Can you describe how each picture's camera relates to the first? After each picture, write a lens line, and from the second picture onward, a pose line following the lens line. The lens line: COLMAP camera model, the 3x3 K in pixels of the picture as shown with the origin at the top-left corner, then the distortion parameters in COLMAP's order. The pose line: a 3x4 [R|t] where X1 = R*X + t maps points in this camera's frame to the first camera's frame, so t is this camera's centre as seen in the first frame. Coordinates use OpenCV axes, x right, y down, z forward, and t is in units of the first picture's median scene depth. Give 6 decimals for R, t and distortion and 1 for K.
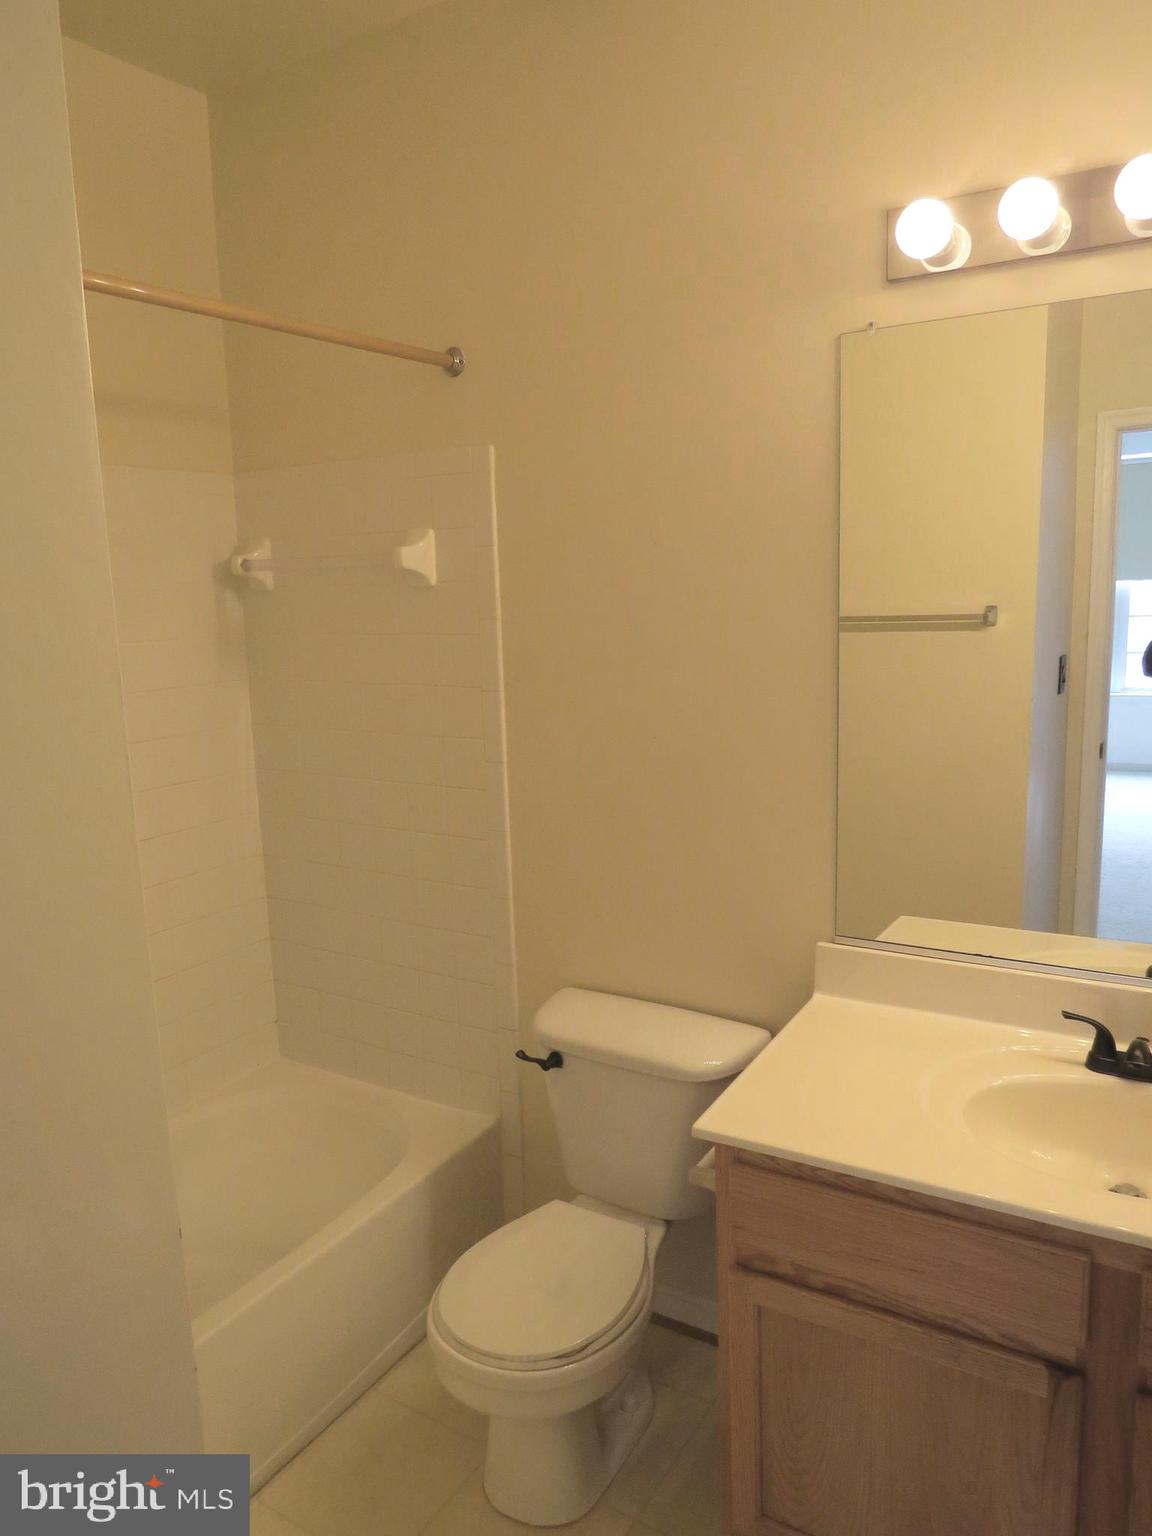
lens RADIAL K [[1088.5, 0, 580.2], [0, 1088.5, 767.4], [0, 0, 1]] dist [-0.027105, 0.002599]
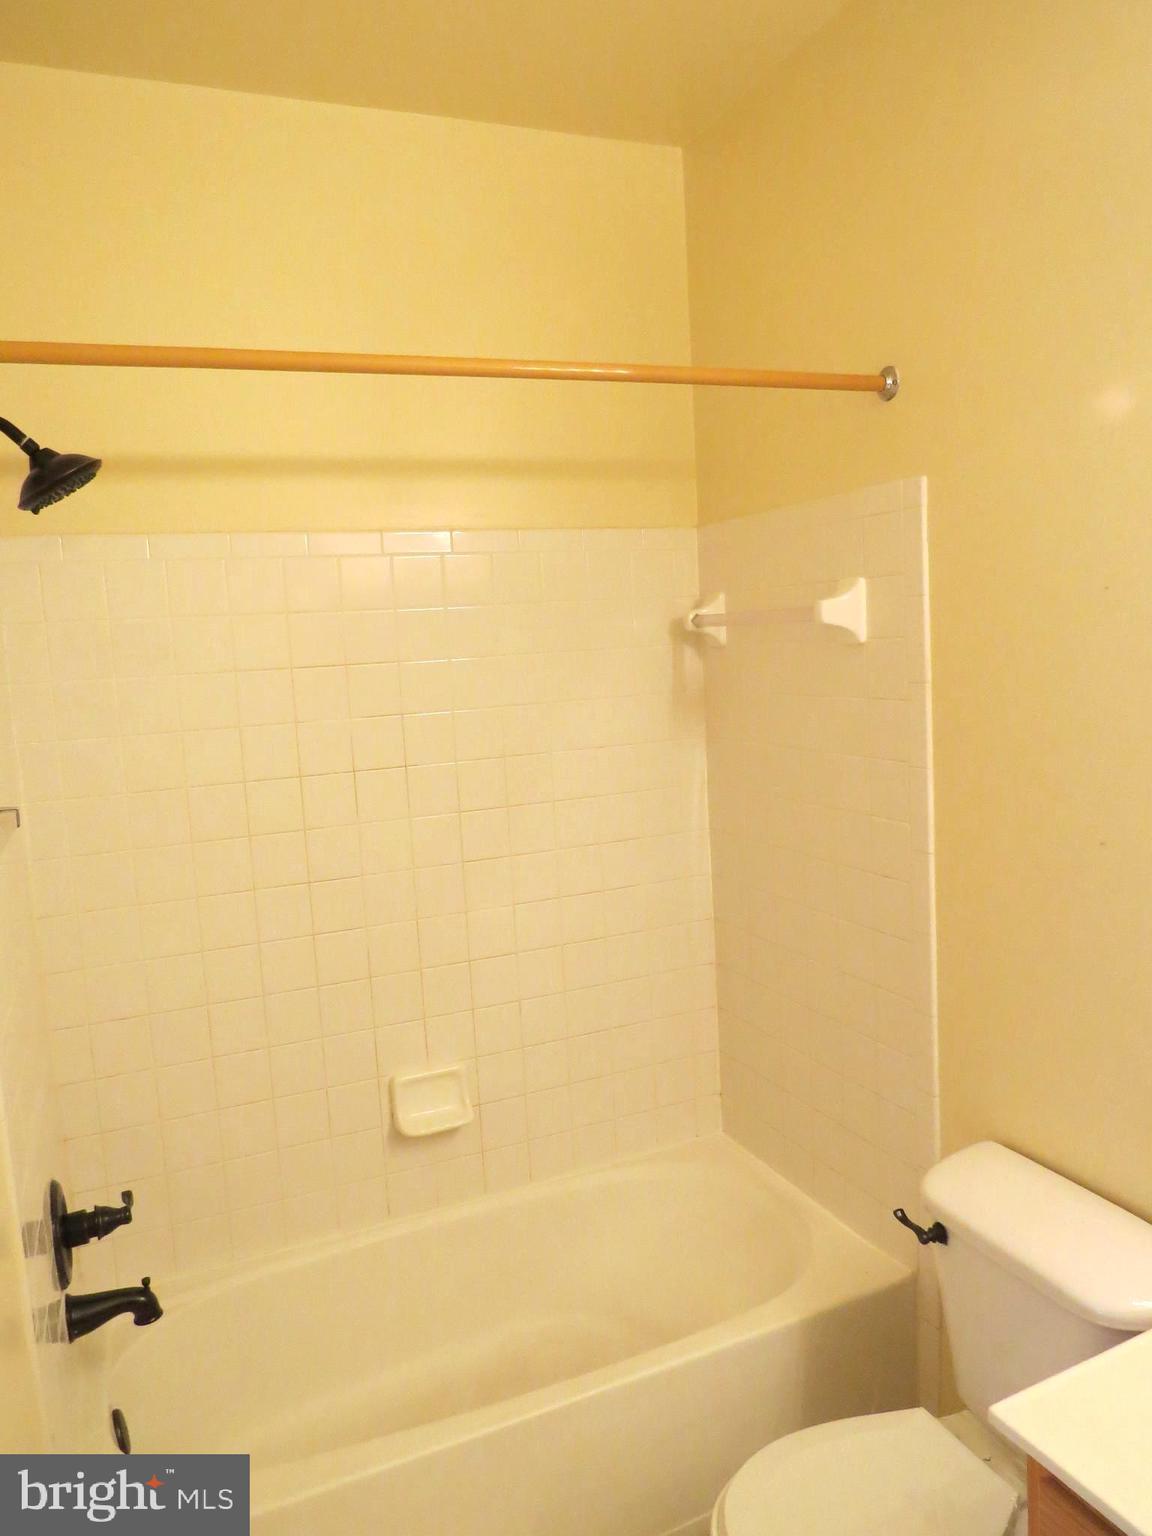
lens RADIAL K [[1088.5, 0, 575.2], [0, 1088.5, 766.9], [0, 0, 1]] dist [-0.027105, 0.002599]
pose [[0.820229, 0.051427, -0.569720, 0.174274], [-0.065537, 0.997841, -0.004281, -0.048686], [0.568269, 0.040849, 0.821828, 0.158511]]
